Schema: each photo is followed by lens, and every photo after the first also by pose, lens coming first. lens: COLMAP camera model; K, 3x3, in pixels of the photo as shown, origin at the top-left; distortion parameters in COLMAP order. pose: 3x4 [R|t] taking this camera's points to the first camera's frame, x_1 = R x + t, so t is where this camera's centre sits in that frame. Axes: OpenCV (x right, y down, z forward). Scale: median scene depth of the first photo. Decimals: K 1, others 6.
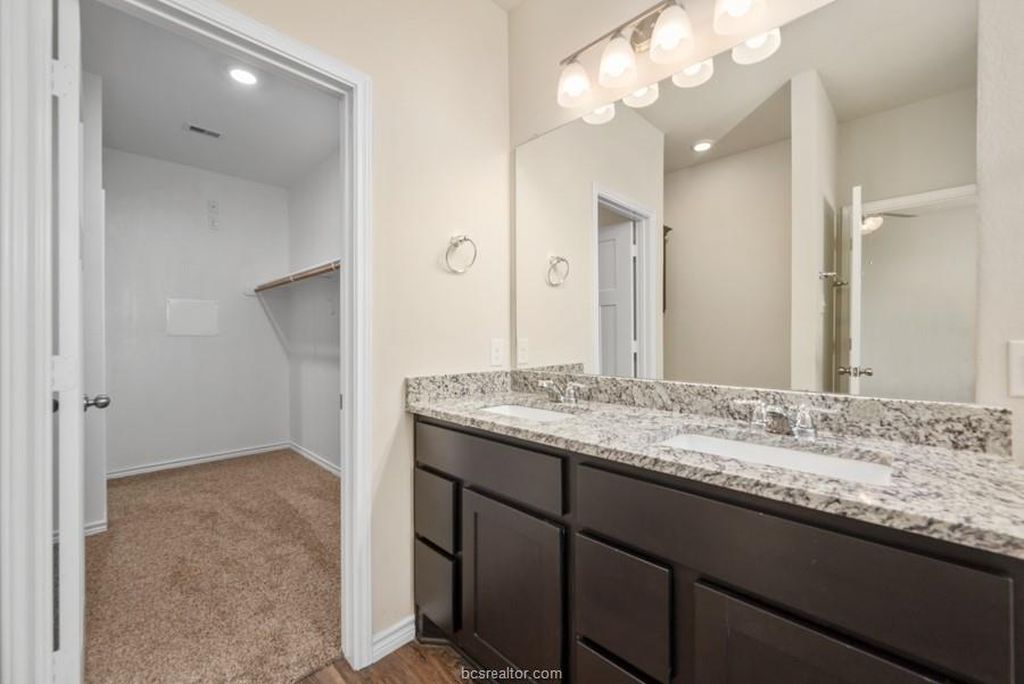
lens RADIAL K [[400.3, 0, 510.6], [0, 400.3, 335.9], [0, 0, 1]] dist [0.000640, 0.000070]
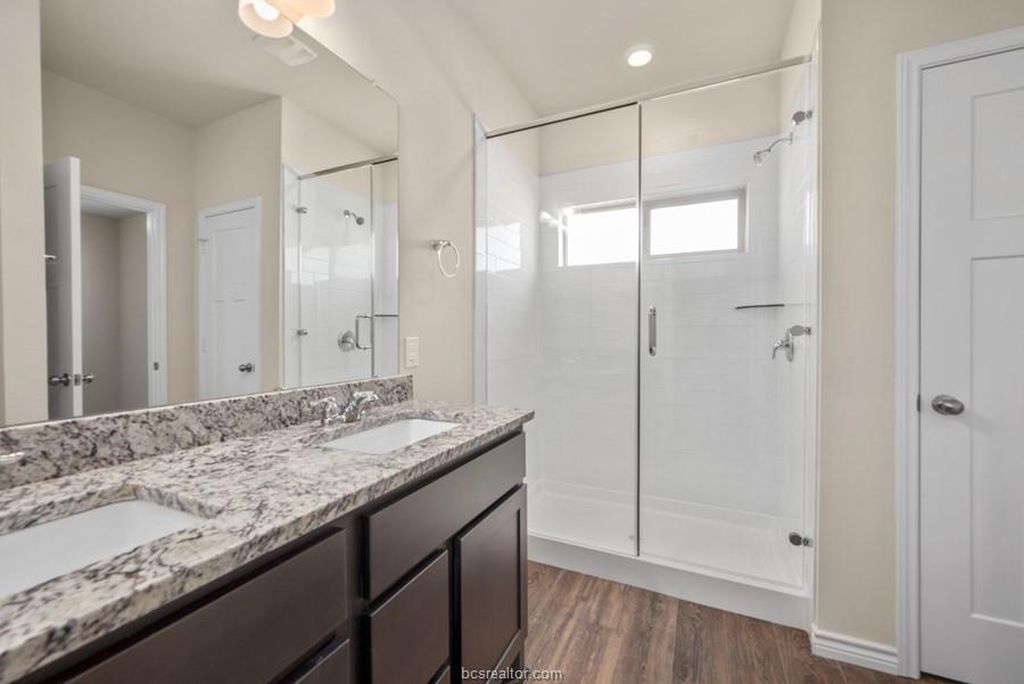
lens RADIAL K [[400.3, 0, 510.6], [0, 400.3, 335.9], [0, 0, 1]] dist [0.000640, 0.000070]
pose [[-0.322832, 0.003112, 0.946451, -0.462979], [0.004965, 0.999986, -0.001595, 0.005398], [-0.946443, 0.004184, -0.322843, 0.797723]]
